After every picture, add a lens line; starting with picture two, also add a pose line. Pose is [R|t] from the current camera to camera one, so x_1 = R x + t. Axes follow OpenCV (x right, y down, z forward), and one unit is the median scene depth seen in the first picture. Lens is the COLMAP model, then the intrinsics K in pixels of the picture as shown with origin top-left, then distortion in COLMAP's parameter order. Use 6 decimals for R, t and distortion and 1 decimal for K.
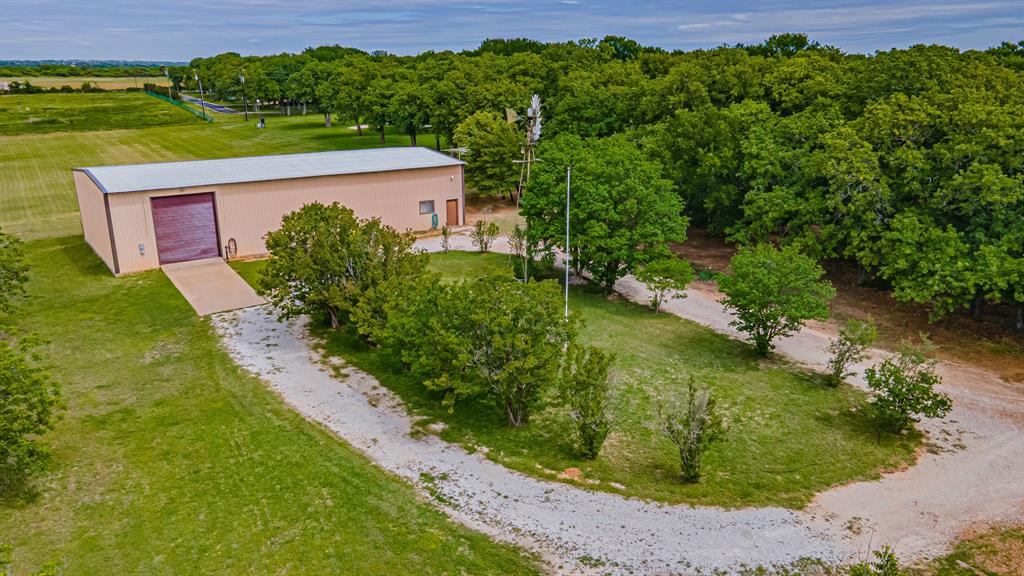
lens RADIAL K [[748.9, 0, 512.0], [0, 748.9, 288.0], [0, 0, 1]] dist [0.044886, 0.002447]
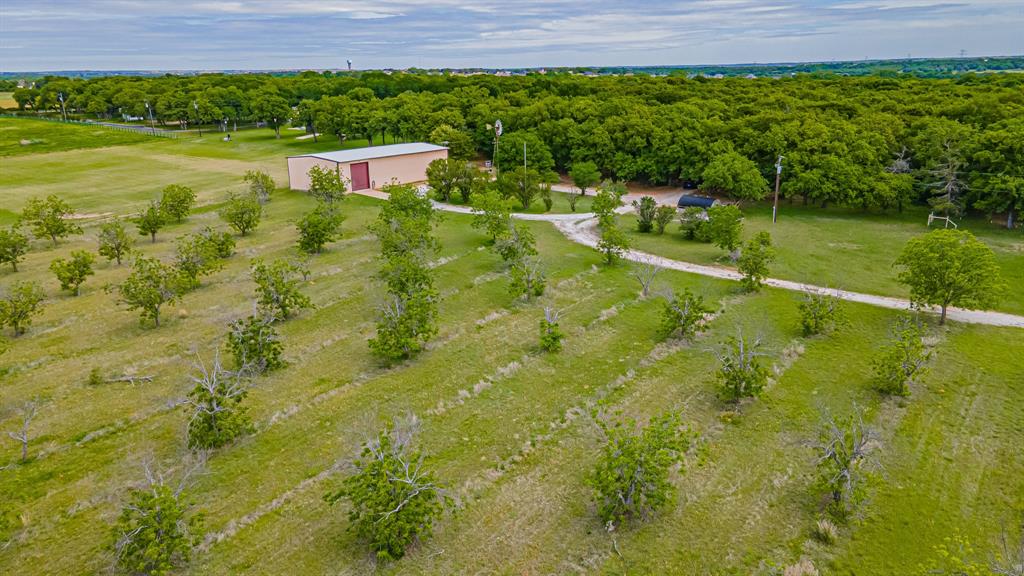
lens RADIAL K [[748.9, 0, 512.0], [0, 748.9, 288.0], [0, 0, 1]] dist [0.044886, 0.002447]
pose [[0.957813, -0.095056, 0.271216, -0.738505], [0.097164, 0.995252, 0.005675, 0.361455], [-0.270468, 0.020917, 0.962502, -1.705681]]
